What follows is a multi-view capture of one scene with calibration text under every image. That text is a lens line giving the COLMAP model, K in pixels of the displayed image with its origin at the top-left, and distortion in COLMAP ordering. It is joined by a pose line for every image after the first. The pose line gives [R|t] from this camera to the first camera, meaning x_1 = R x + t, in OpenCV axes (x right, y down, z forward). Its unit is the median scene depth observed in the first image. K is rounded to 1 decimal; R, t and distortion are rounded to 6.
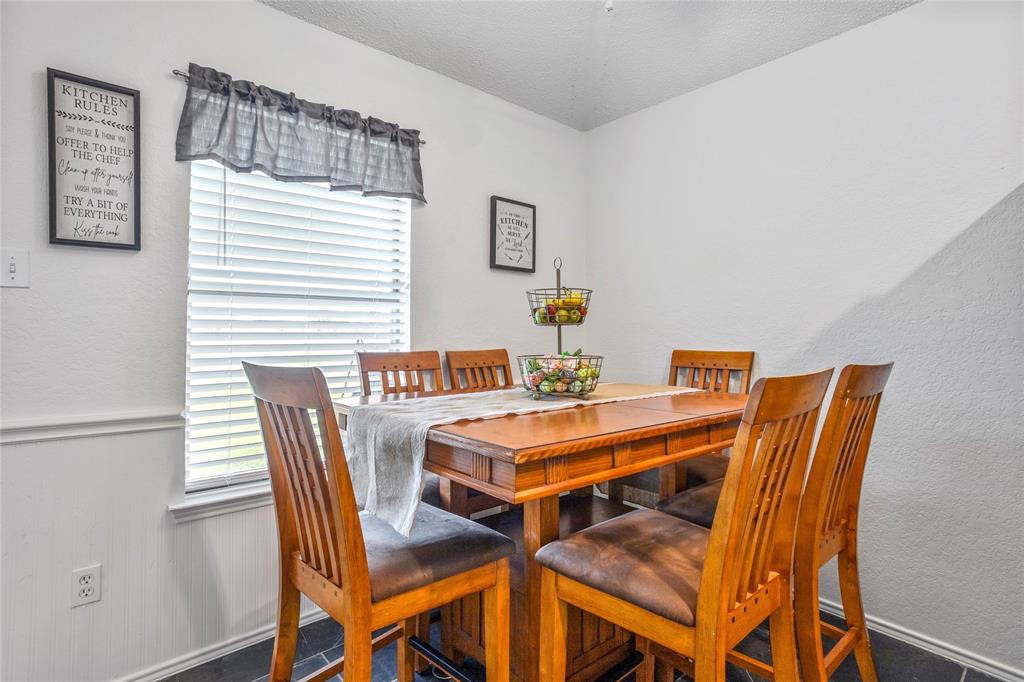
lens RADIAL K [[490.4, 0, 511.3], [0, 490.4, 328.4], [0, 0, 1]] dist [-0.044472, 0.022793]
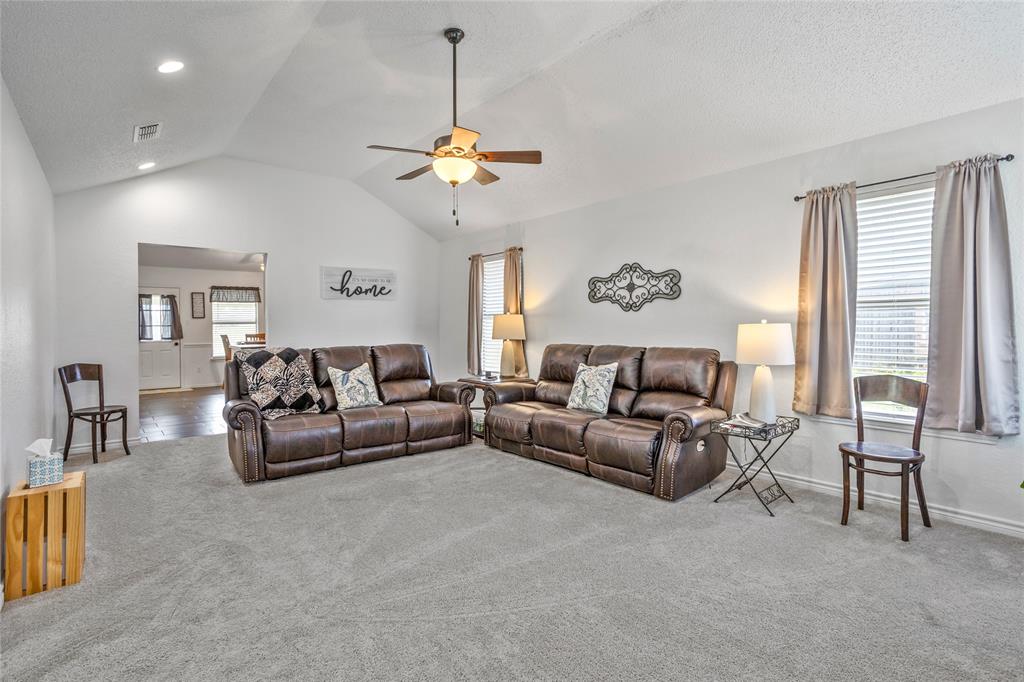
lens RADIAL K [[490.4, 0, 507.5], [0, 490.4, 329.6], [0, 0, 1]] dist [-0.044472, 0.022793]
pose [[0.999876, -0.009328, -0.012679, 3.036381], [0.009701, 0.999512, 0.029705, -0.149442], [0.012396, -0.029825, 0.999478, -4.912145]]
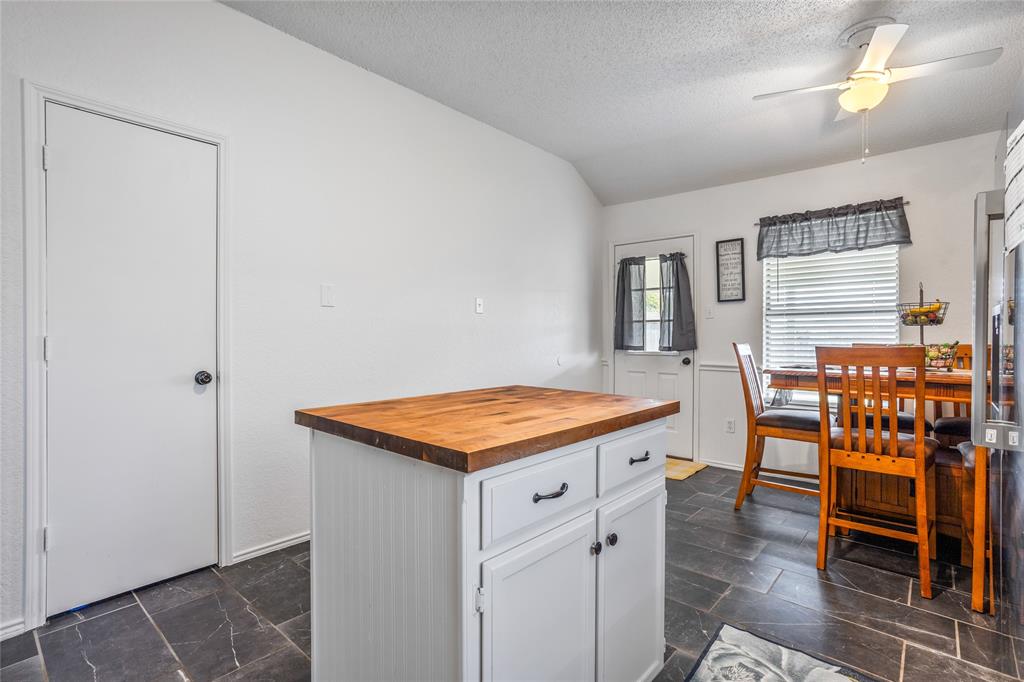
lens RADIAL K [[490.4, 0, 503.6], [0, 490.4, 337.0], [0, 0, 1]] dist [-0.044472, 0.022793]
pose [[0.122855, -0.003676, -0.992418, 1.496267], [0.014449, 0.999894, -0.001915, 0.014035], [0.992319, -0.014104, 0.122895, -0.531345]]
